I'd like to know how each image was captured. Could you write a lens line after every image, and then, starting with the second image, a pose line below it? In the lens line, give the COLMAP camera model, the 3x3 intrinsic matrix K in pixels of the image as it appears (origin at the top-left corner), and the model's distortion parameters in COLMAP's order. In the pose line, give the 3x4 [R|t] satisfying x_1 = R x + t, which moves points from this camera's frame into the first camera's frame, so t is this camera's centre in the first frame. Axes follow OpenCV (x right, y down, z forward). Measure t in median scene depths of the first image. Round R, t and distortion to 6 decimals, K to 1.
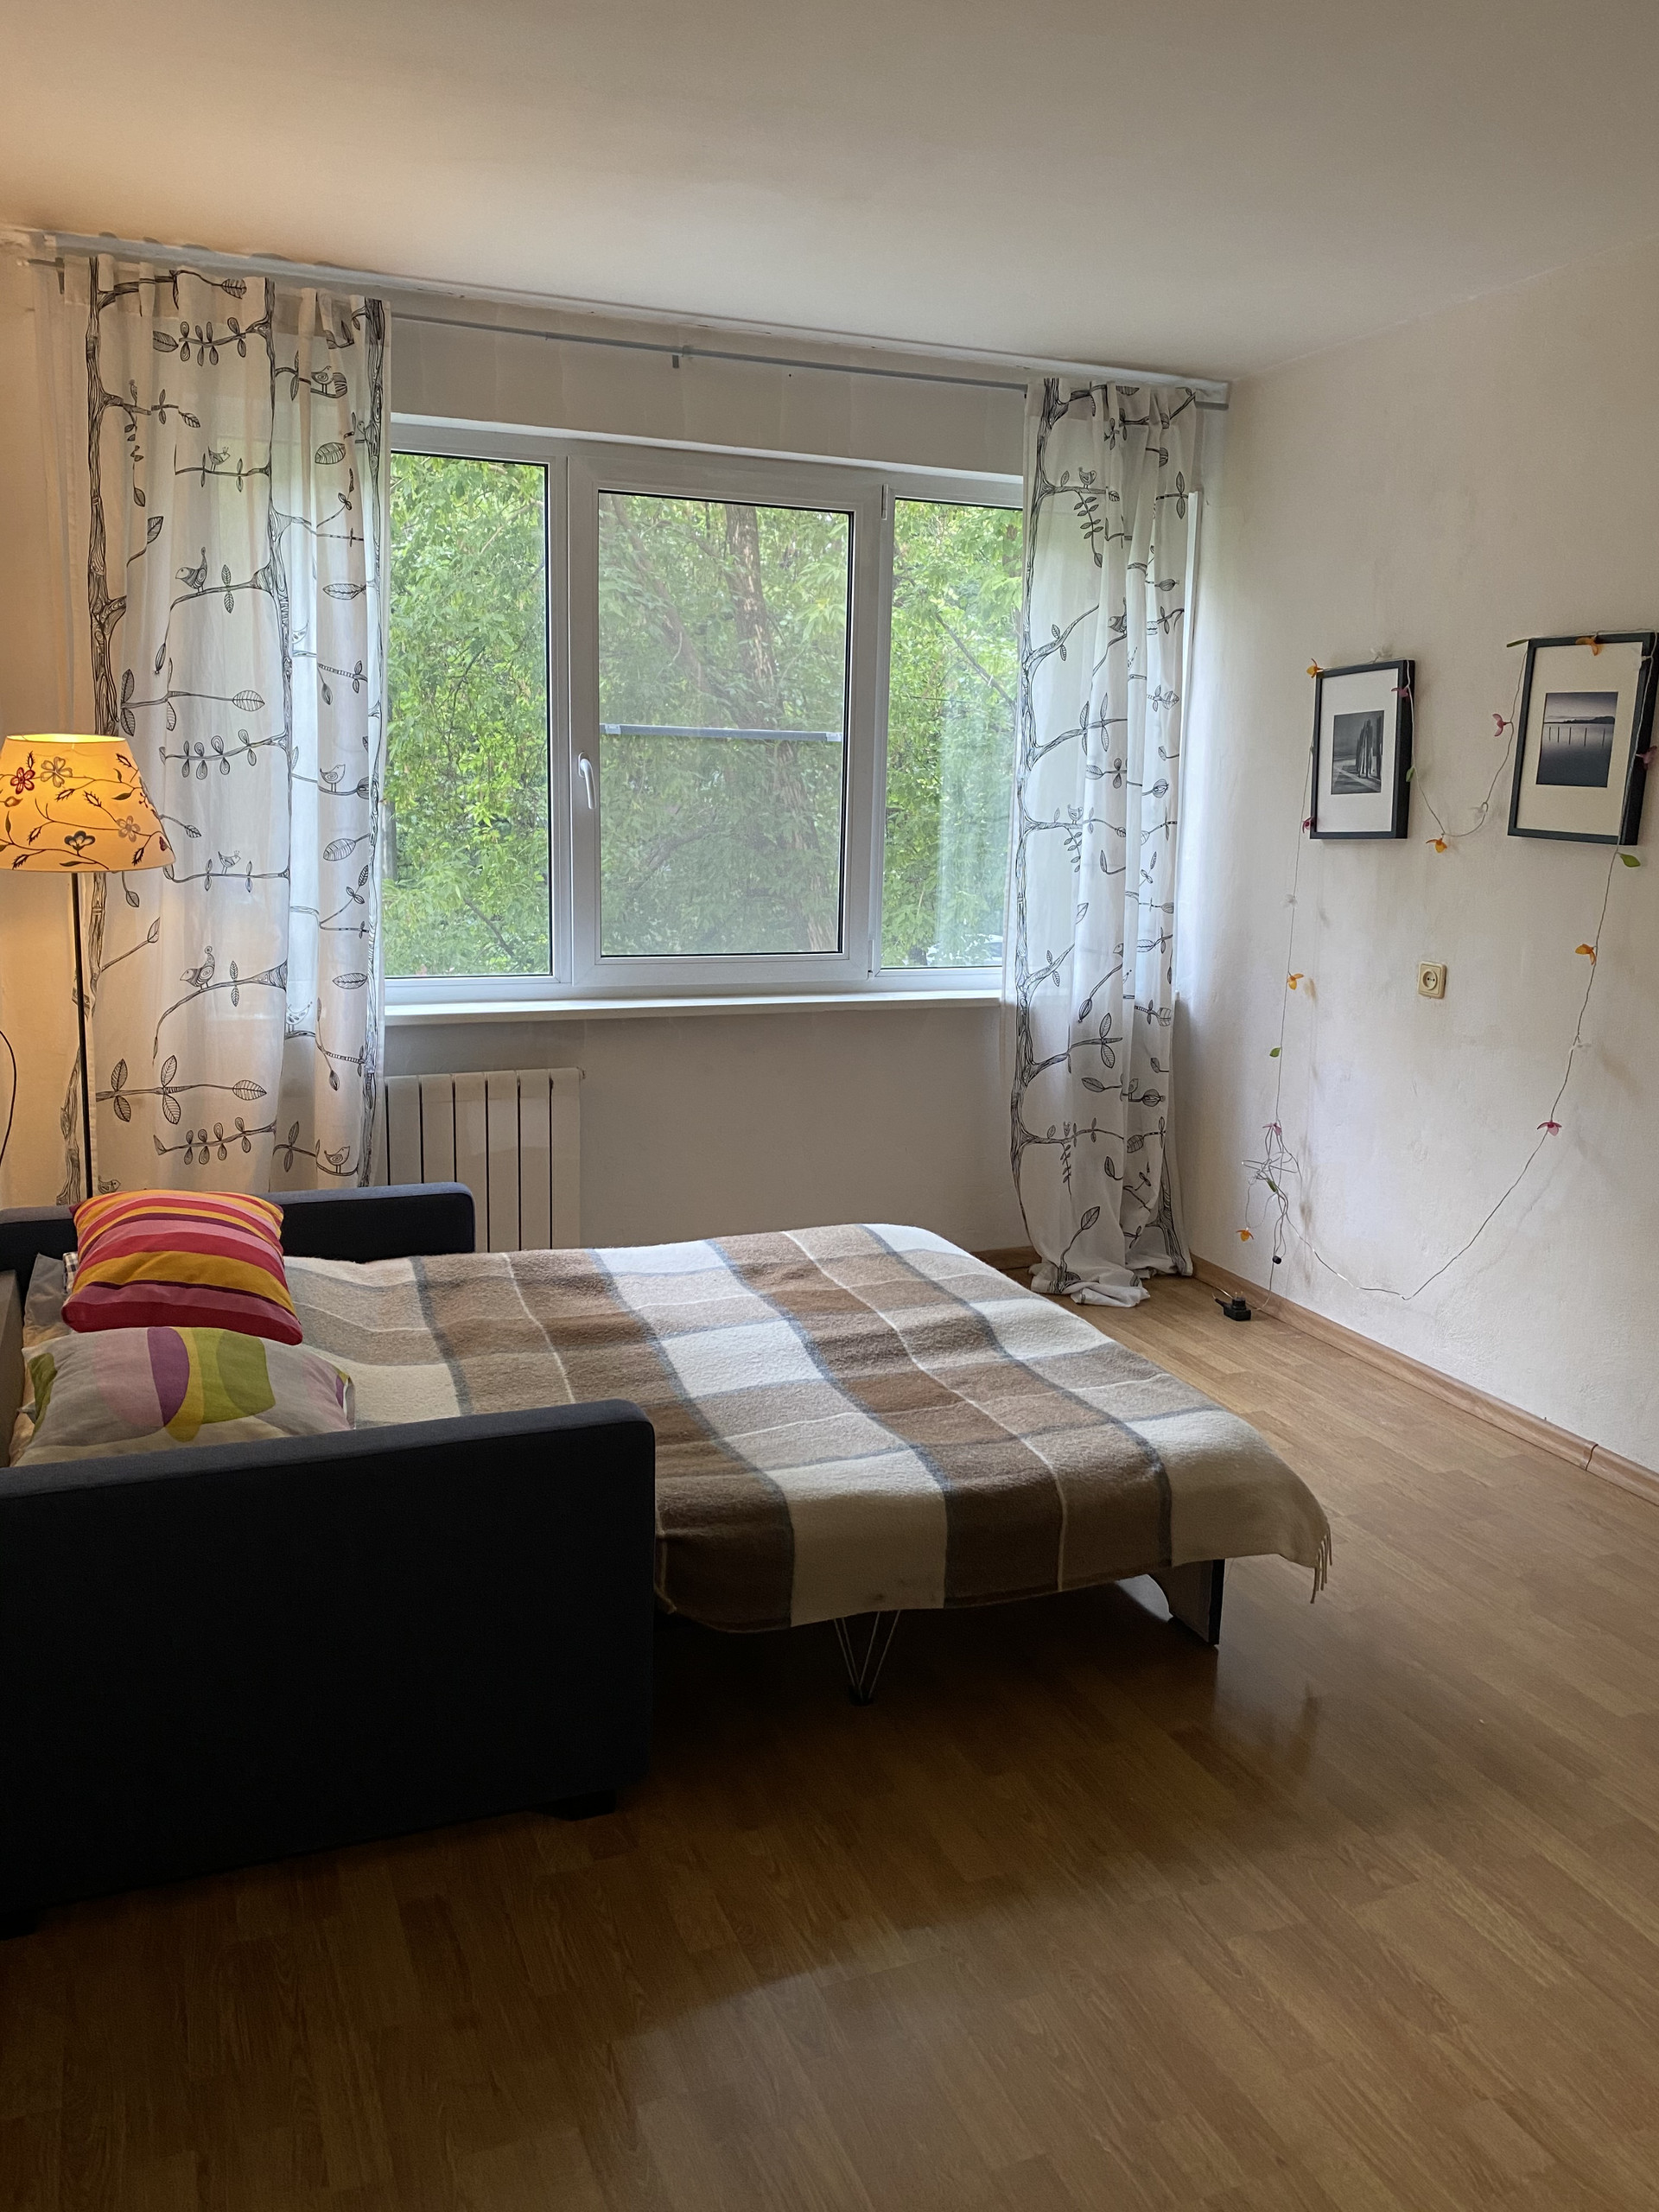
lens RADIAL K [[1683.7, 0, 827.6], [0, 1683.7, 1096.6], [0, 0, 1]] dist [0.108515, -0.199696]
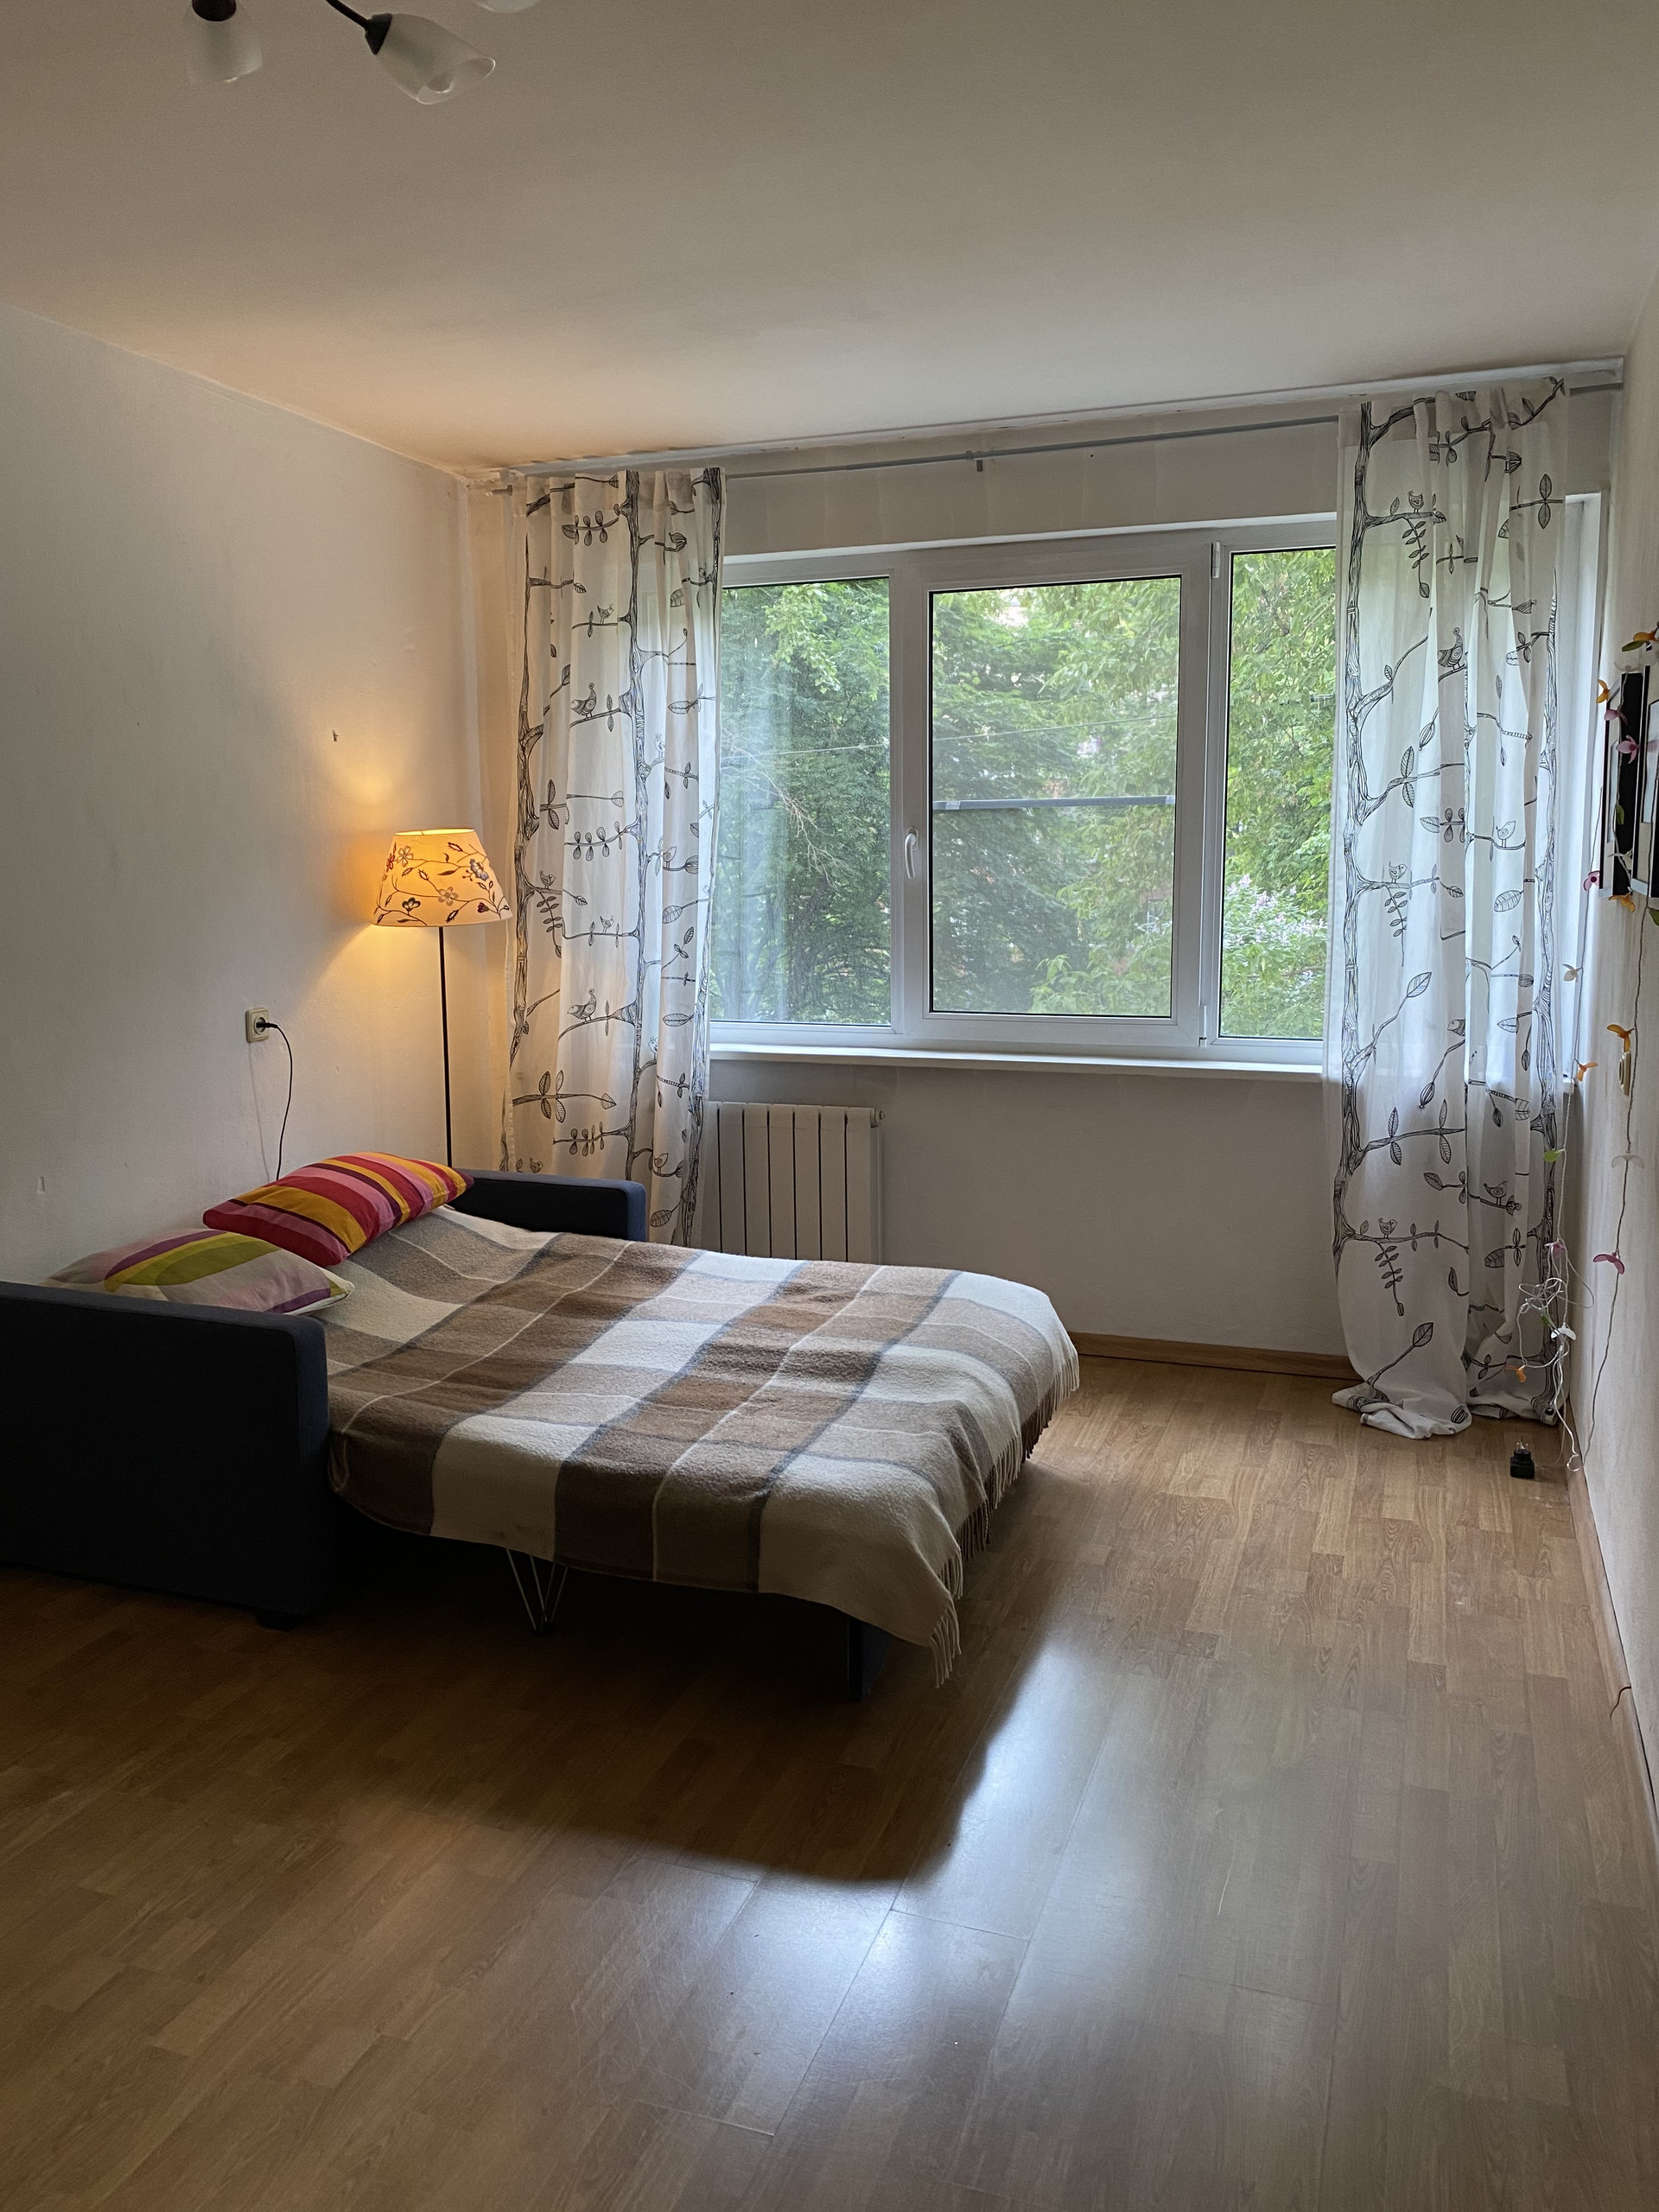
lens RADIAL K [[1686.6, 0, 829.5], [0, 1686.6, 1106.0], [0, 0, 1]] dist [0.179124, -0.454478]
pose [[0.737326, 0.073091, -0.671571, 0.646245], [-0.102945, 0.994676, -0.004769, -0.011670], [0.667647, 0.072652, 0.740925, 0.170587]]
